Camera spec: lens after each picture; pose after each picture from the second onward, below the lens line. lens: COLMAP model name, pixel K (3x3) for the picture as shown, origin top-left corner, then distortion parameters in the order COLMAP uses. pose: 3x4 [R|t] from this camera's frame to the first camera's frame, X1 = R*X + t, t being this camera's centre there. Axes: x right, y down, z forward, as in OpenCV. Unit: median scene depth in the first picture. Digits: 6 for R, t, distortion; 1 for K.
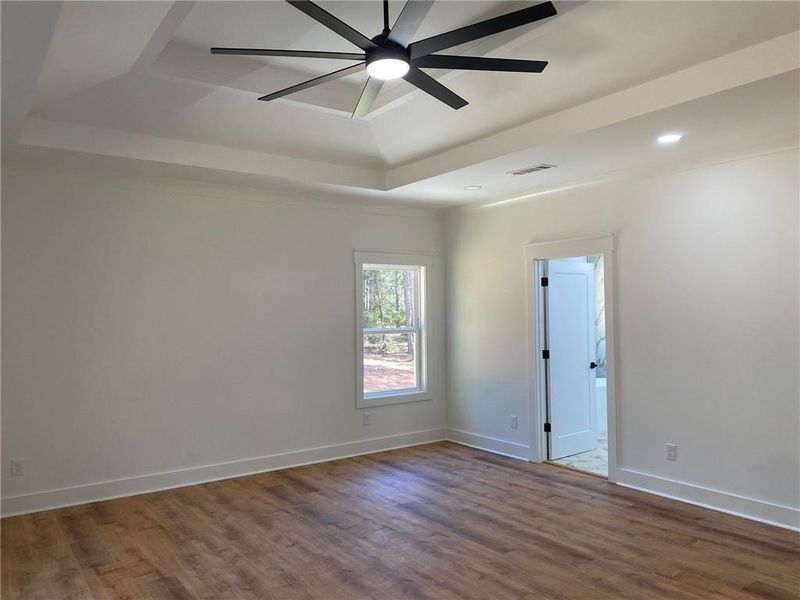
lens RADIAL K [[608.4, 0, 401.7], [0, 608.4, 300.0], [0, 0, 1]] dist [0.064487, -0.080110]
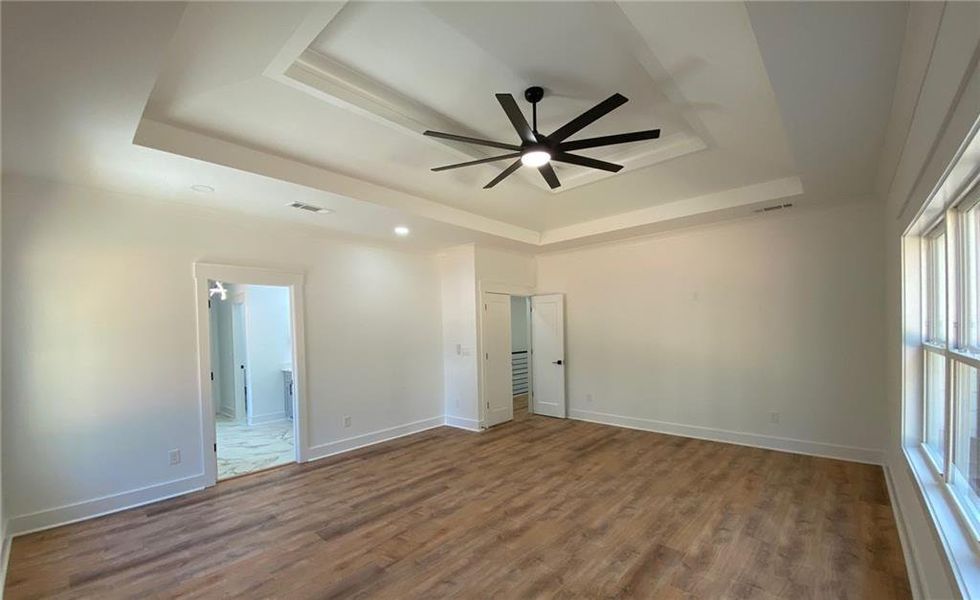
lens RADIAL K [[385.4, 0, 485.5], [0, 385.4, 337.4], [0, 0, 1]] dist [-0.000576, -0.000095]
pose [[-0.204182, 0.000984, 0.978932, -0.672410], [0.011713, 0.999930, 0.001438, 0.041604], [-0.978863, 0.011760, -0.204179, 0.969439]]
